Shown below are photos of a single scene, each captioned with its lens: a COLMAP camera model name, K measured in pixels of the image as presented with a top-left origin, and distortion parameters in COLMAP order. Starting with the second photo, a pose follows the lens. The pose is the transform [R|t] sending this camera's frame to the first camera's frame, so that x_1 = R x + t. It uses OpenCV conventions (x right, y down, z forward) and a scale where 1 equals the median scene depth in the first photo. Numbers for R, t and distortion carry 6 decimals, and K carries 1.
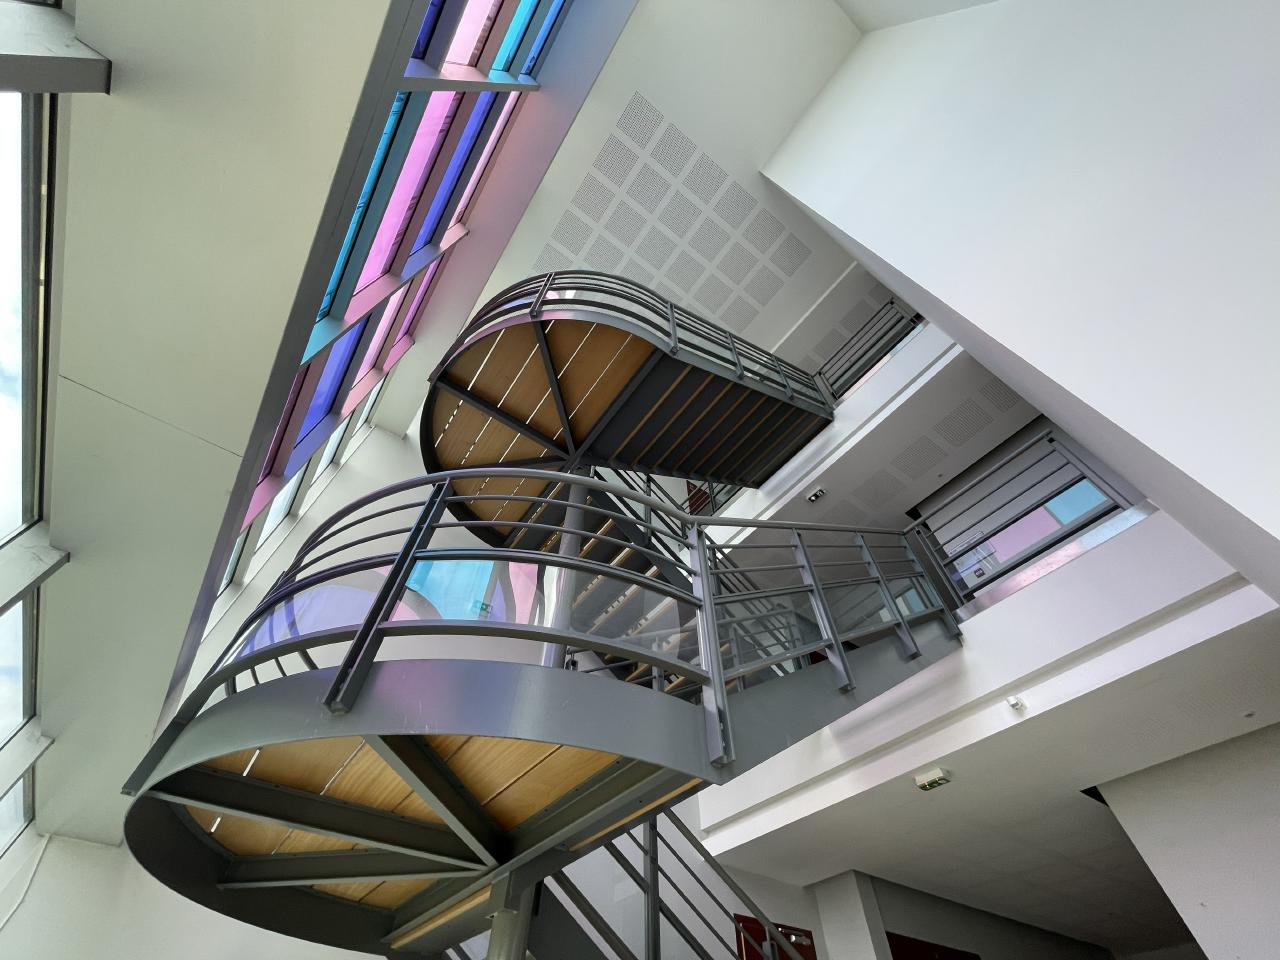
lens RADIAL K [[517.1, 0, 640.0], [0, 517.1, 480.0], [0, 0, 1]] dist [-0.002392, -0.000040]
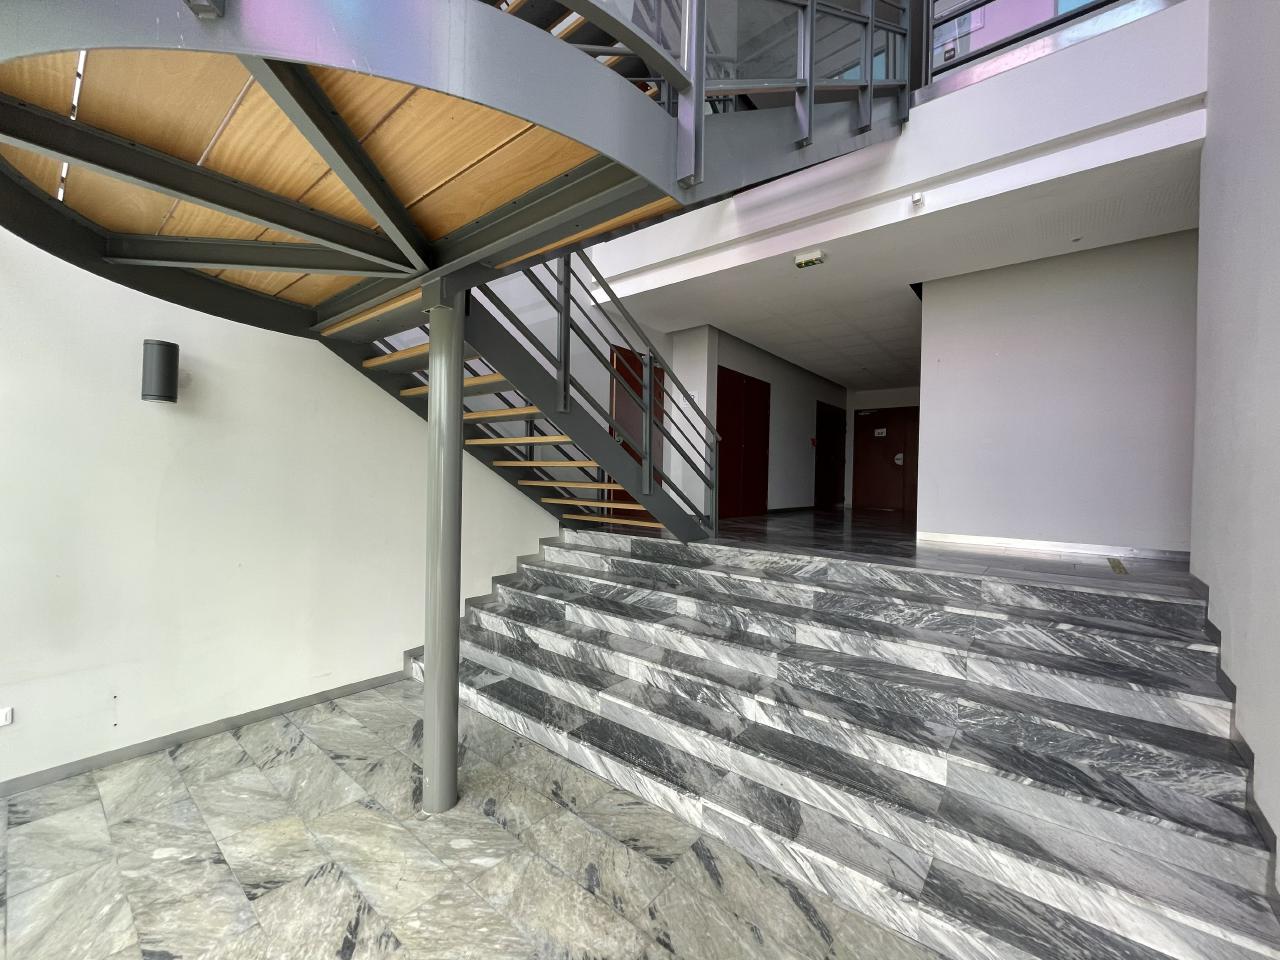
lens RADIAL K [[517.1, 0, 640.0], [0, 517.1, 480.0], [0, 0, 1]] dist [-0.002392, -0.000040]
pose [[0.968746, 0.015109, 0.247595, -0.088799], [-0.207925, 0.593781, 0.777298, 0.080677], [-0.135273, -0.804485, 0.578364, 0.004765]]
